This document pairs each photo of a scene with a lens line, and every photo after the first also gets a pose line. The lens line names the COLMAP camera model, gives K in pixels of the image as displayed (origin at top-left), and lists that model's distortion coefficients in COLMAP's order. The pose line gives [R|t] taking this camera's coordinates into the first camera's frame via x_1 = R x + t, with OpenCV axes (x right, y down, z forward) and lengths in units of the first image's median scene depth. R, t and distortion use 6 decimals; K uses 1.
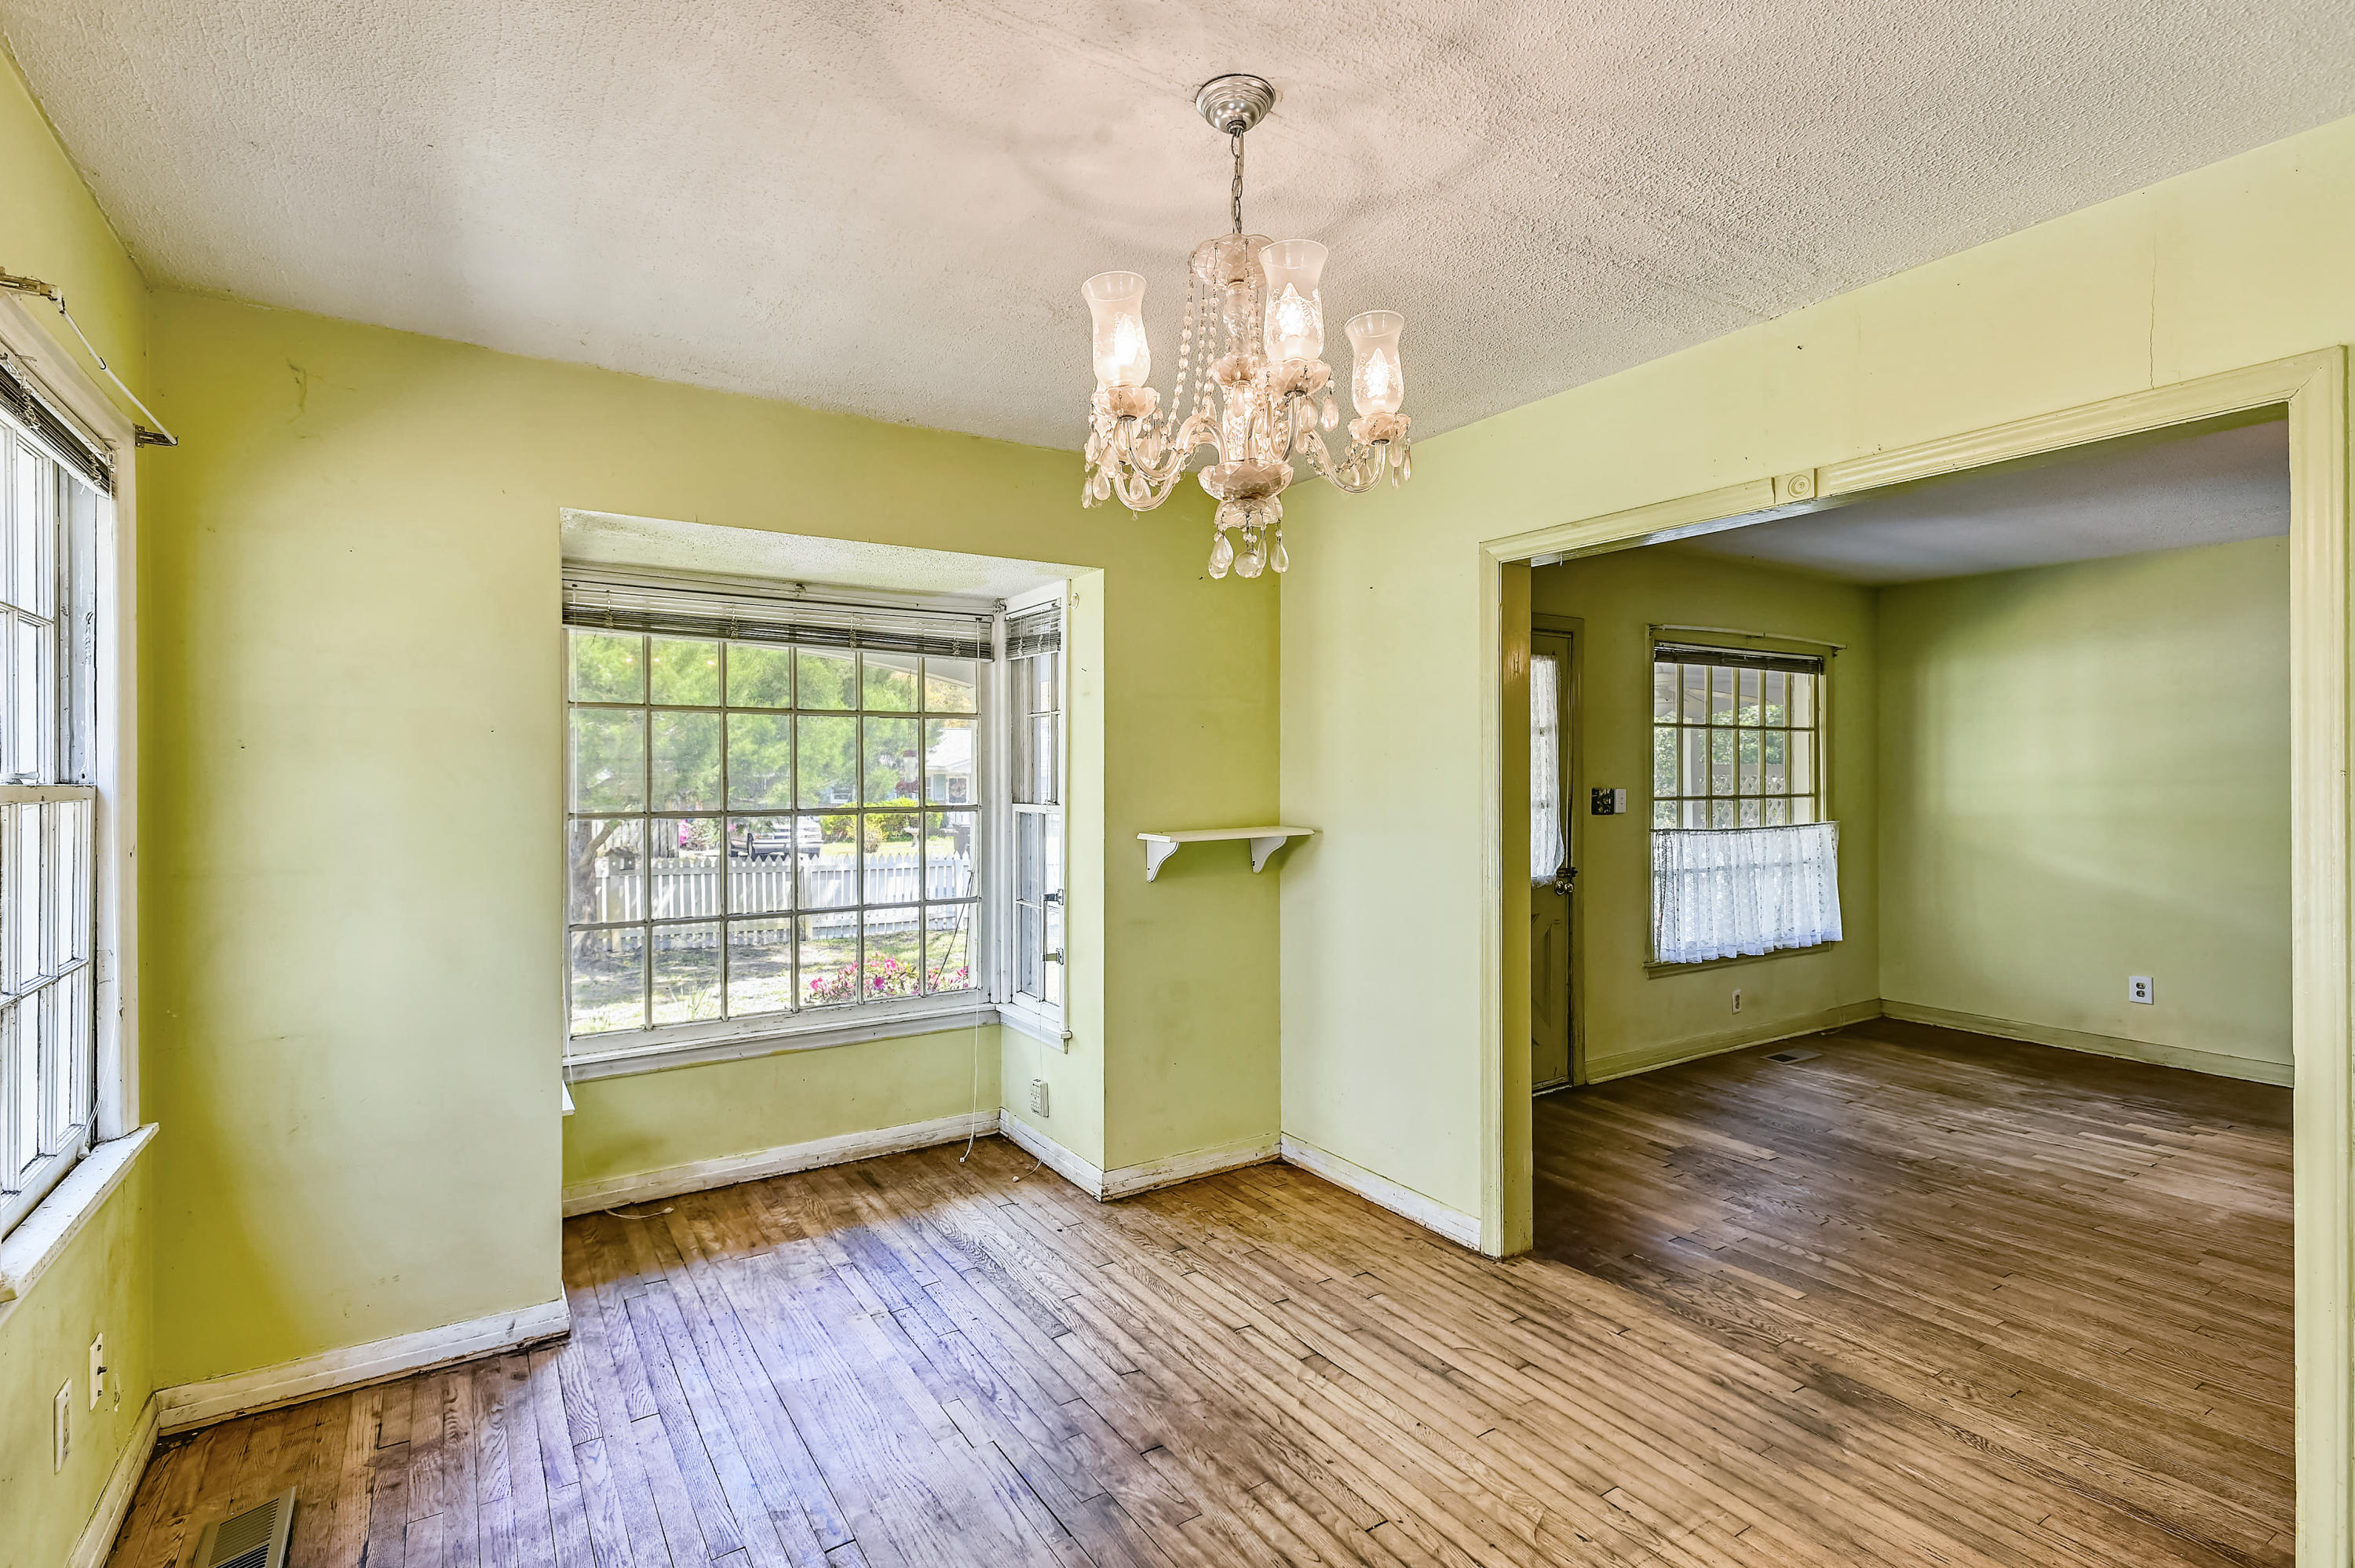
lens RADIAL K [[1101.1, 0, 1152.2], [0, 1101.1, 786.9], [0, 0, 1]] dist [0.020011, -0.008879]
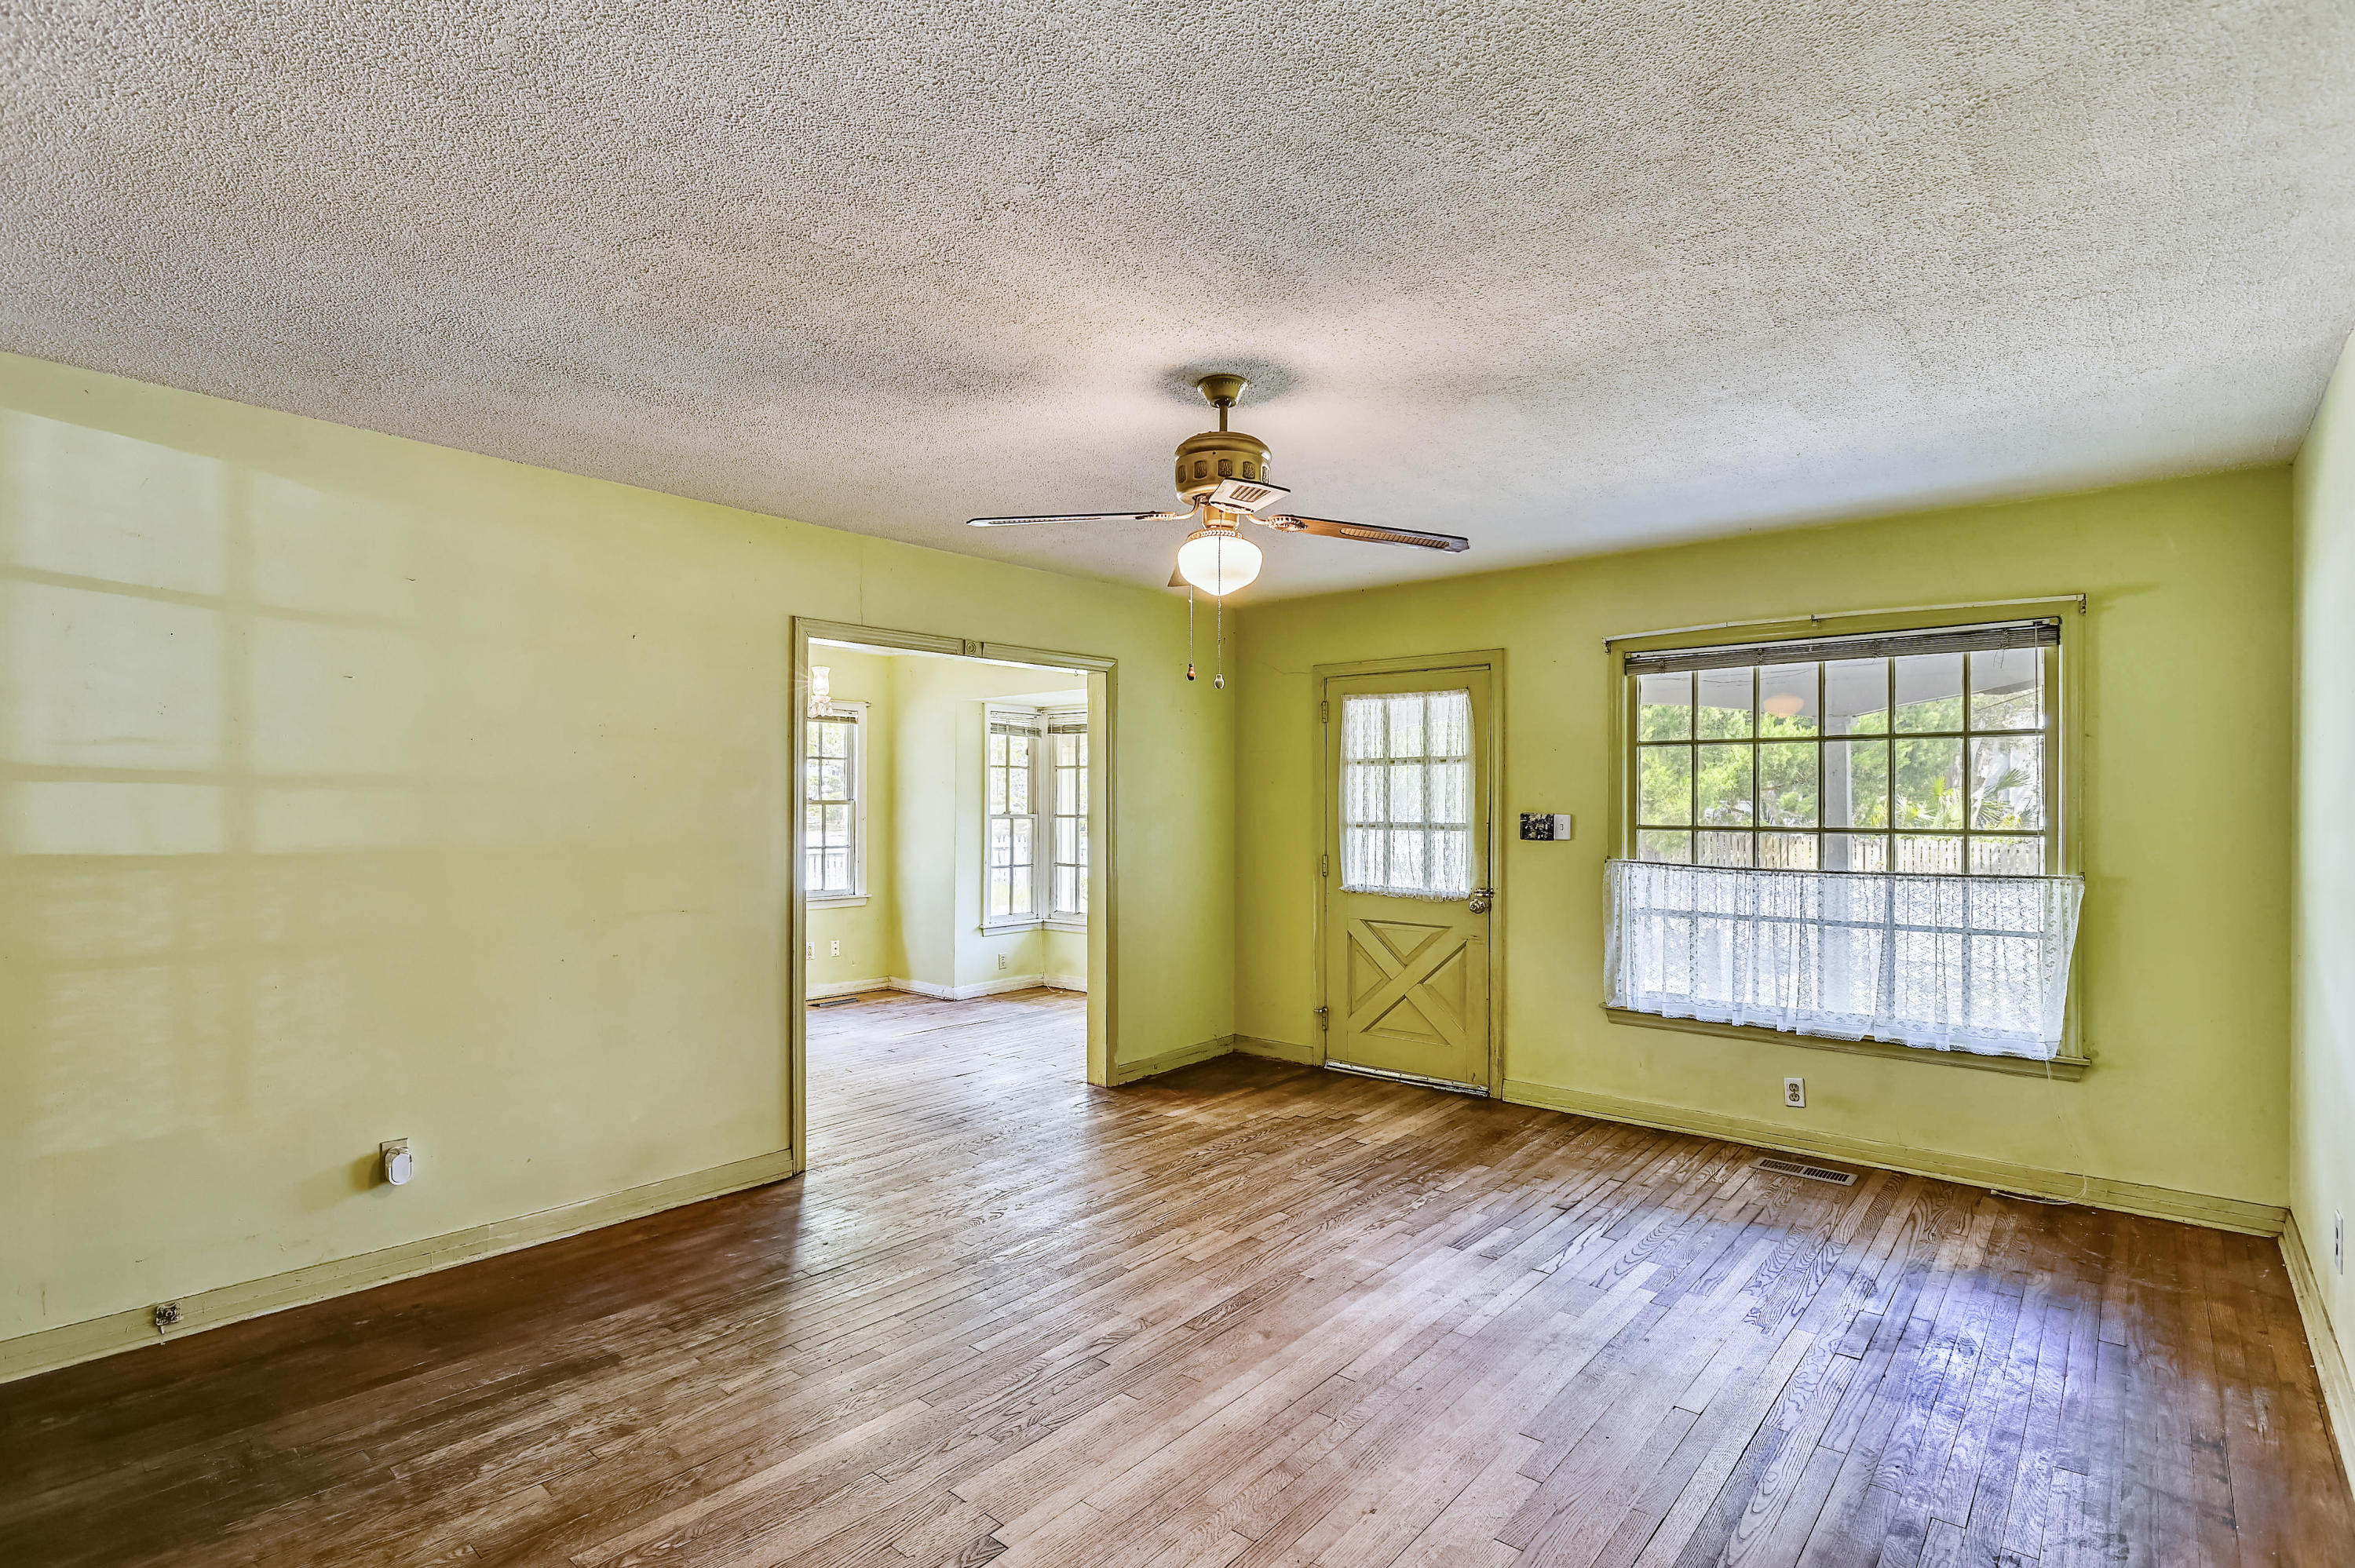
lens RADIAL K [[1132.5, 0, 1180.2], [0, 1132.5, 790.6], [0, 0, 1]] dist [0.000765, -0.008396]
pose [[0.298925, -0.003457, -0.954270, 1.783473], [-0.013460, 0.999879, -0.007839, -0.009585], [0.954182, 0.015187, 0.298842, 0.533522]]
